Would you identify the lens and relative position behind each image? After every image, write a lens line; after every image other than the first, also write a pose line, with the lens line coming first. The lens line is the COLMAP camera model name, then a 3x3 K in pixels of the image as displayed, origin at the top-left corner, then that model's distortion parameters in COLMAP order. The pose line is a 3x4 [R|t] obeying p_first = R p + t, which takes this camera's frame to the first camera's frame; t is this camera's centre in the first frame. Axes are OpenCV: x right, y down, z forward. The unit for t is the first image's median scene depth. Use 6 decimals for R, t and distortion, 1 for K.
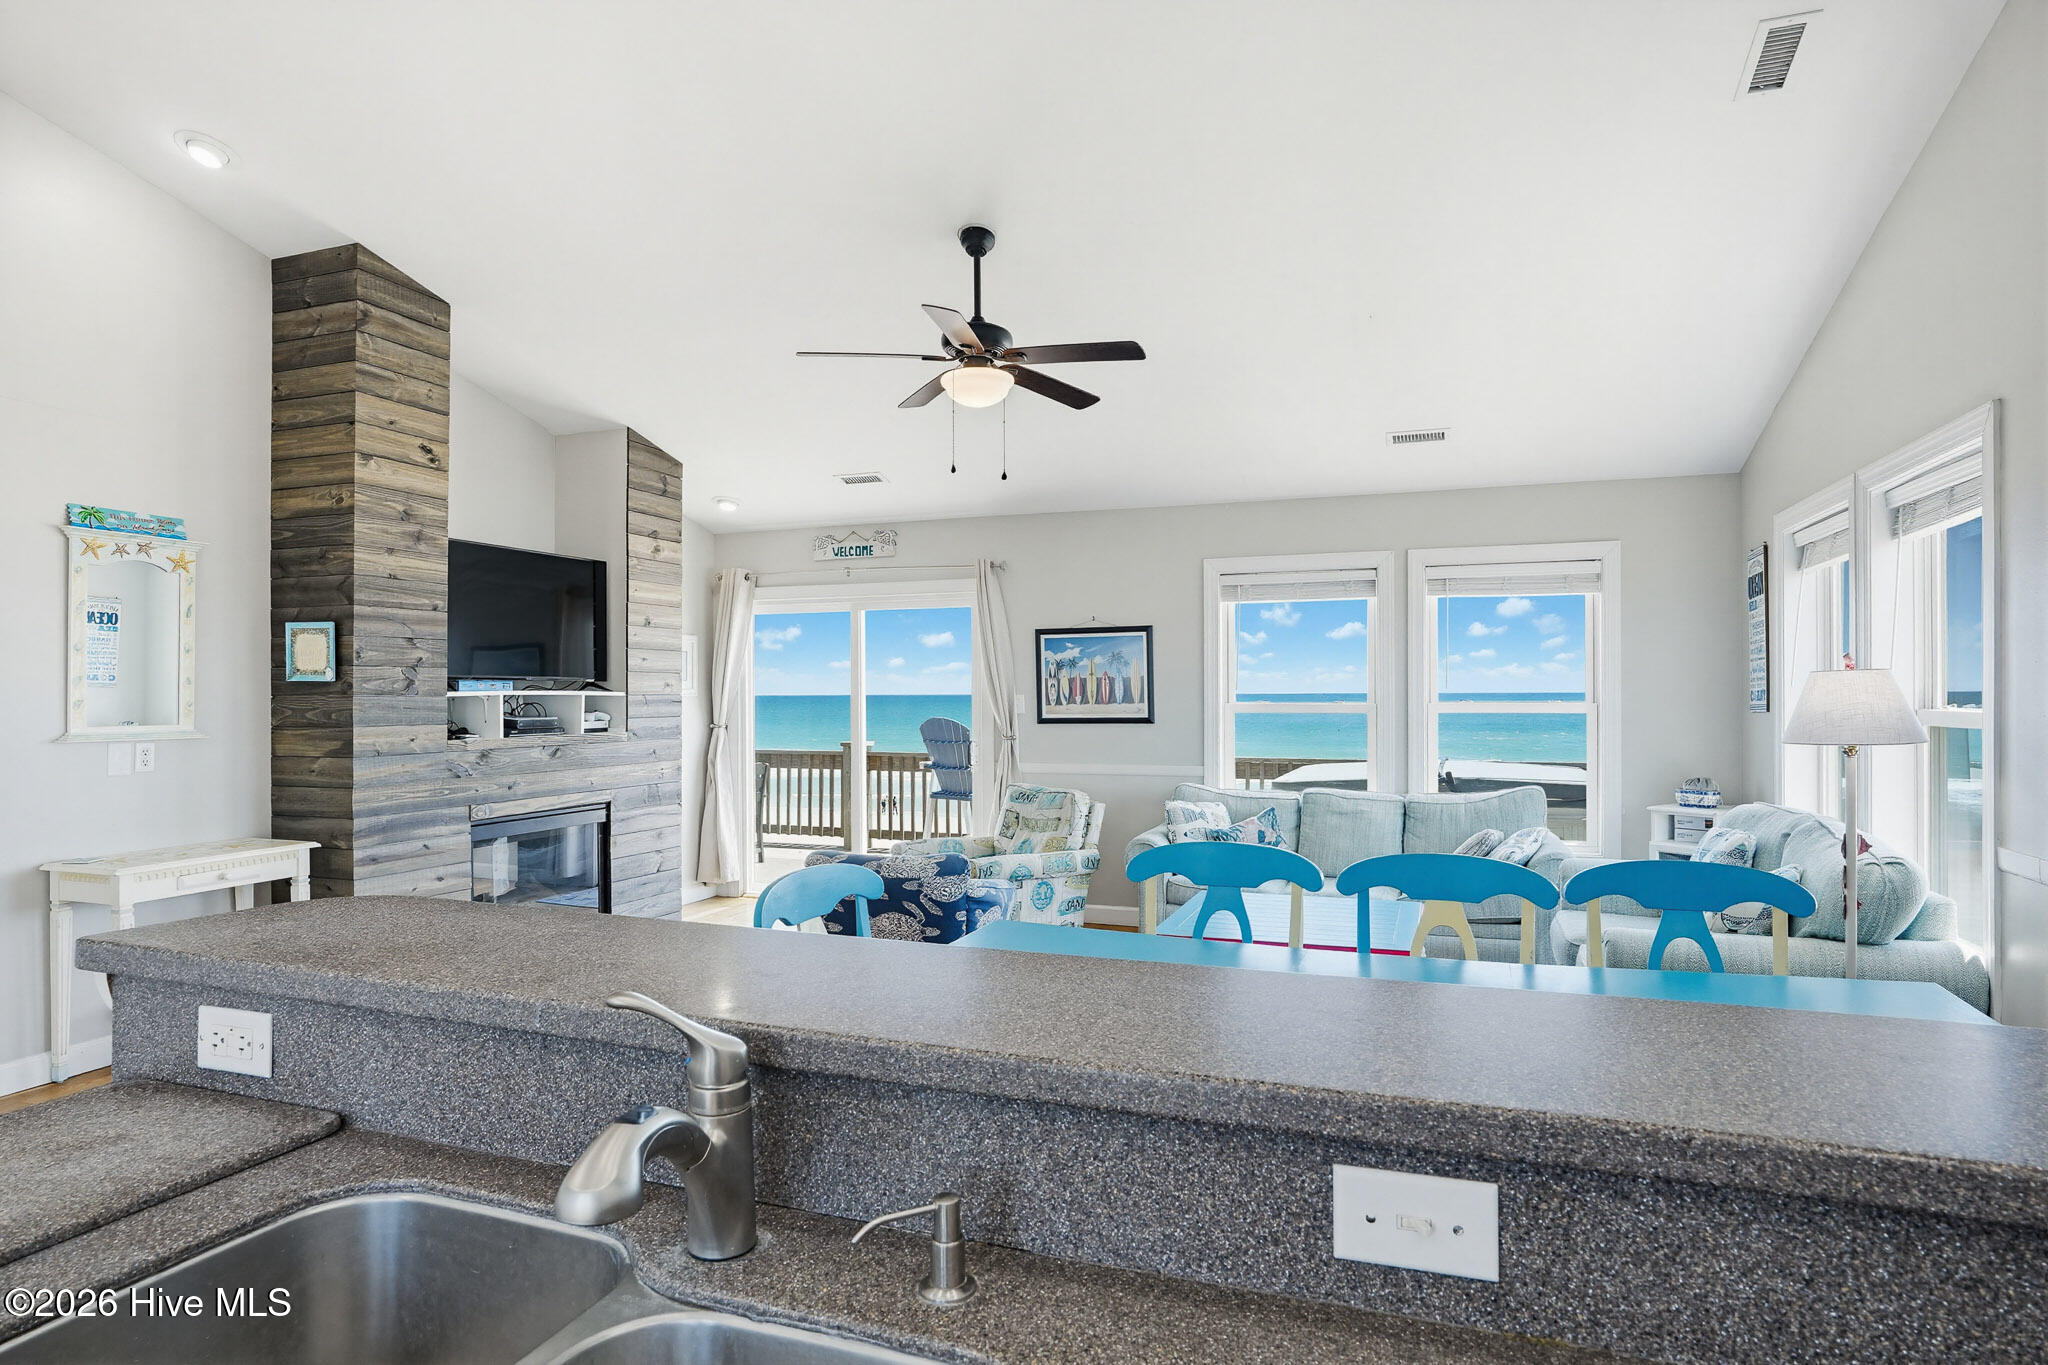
lens RADIAL K [[1143.0, 0, 1034.4], [0, 1143.0, 687.9], [0, 0, 1]] dist [-0.054783, 0.042858]
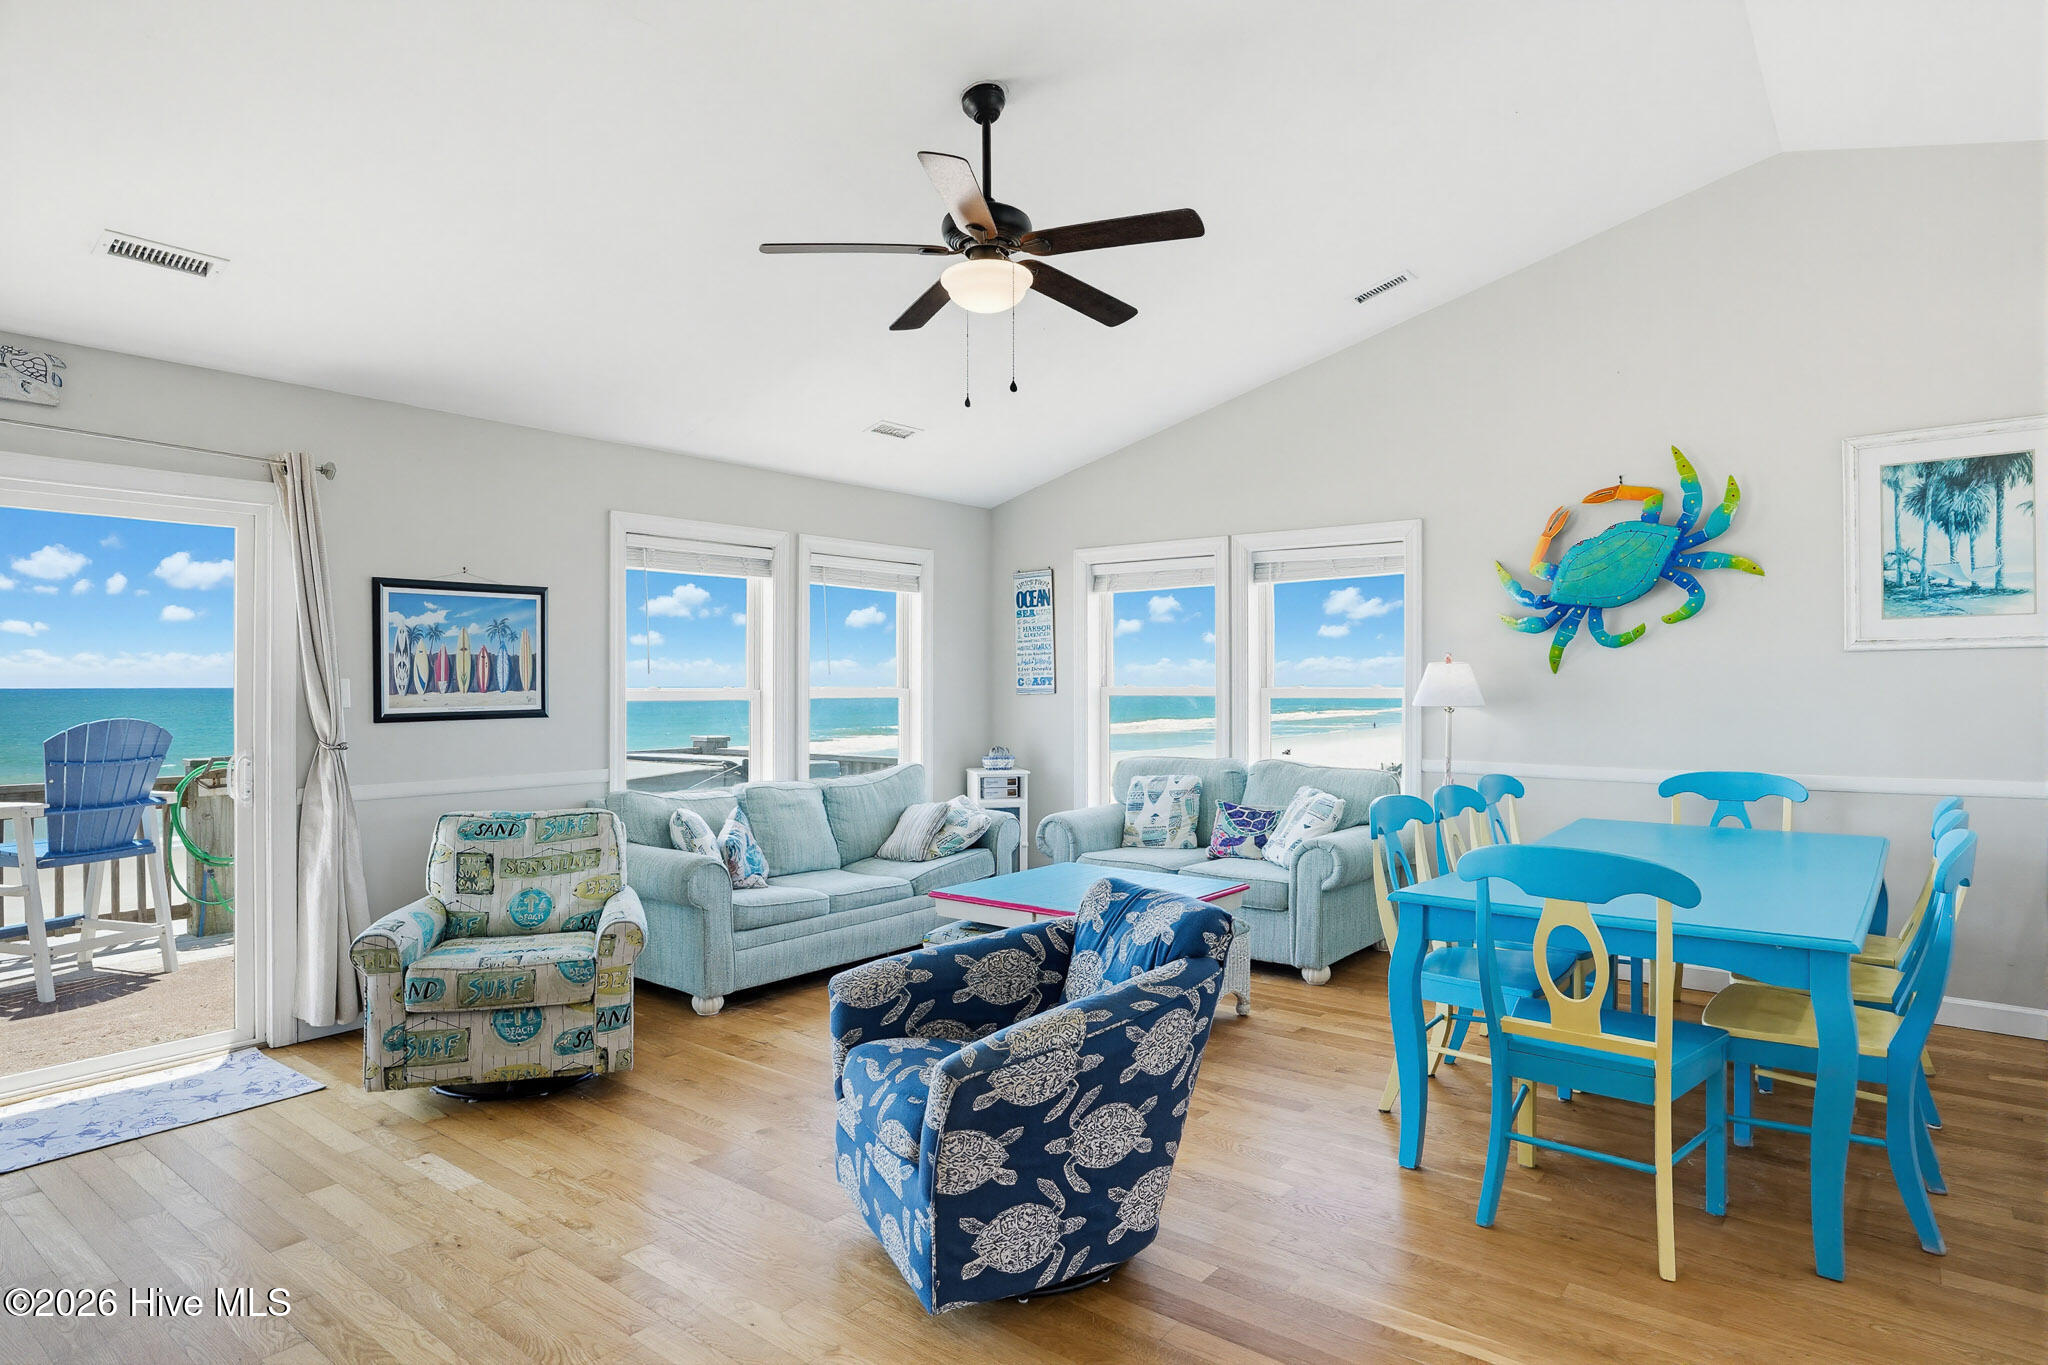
lens RADIAL K [[1143.0, 0, 1034.4], [0, 1143.0, 687.9], [0, 0, 1]] dist [-0.054783, 0.042858]
pose [[0.307642, -0.000397, 0.951502, -0.575736], [-0.002373, 0.999996, 0.001184, 0.011342], [-0.951499, -0.002622, 0.307640, 0.524008]]
